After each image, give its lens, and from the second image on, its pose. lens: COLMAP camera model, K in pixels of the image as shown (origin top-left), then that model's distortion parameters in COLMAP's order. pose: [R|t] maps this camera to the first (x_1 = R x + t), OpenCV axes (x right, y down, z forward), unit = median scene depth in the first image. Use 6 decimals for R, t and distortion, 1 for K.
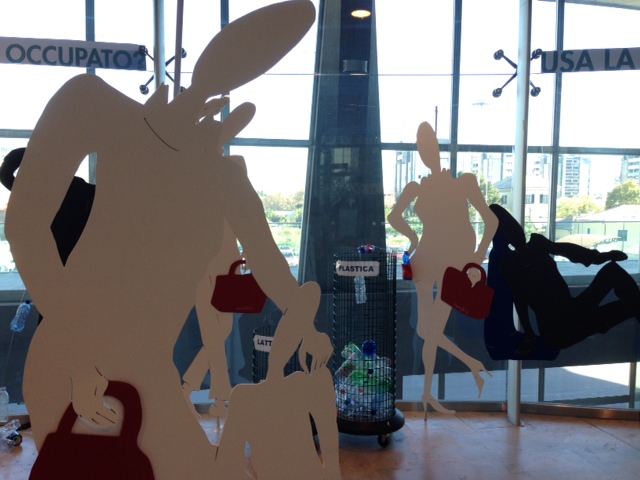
lens RADIAL K [[624.6, 0, 309.8], [0, 624.6, 239.5], [0, 0, 1]] dist [0.111845, -0.153676]
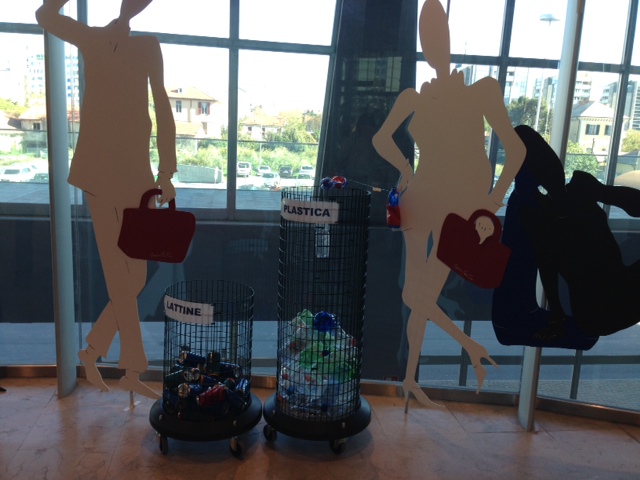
lens RADIAL K [[624.6, 0, 309.8], [0, 624.6, 239.5], [0, 0, 1]] dist [0.111845, -0.153676]
pose [[0.995750, 0.057719, -0.071760, 0.115744], [-0.048411, 0.990939, 0.125281, -0.008139], [0.078341, -0.121275, 0.989523, 0.280513]]
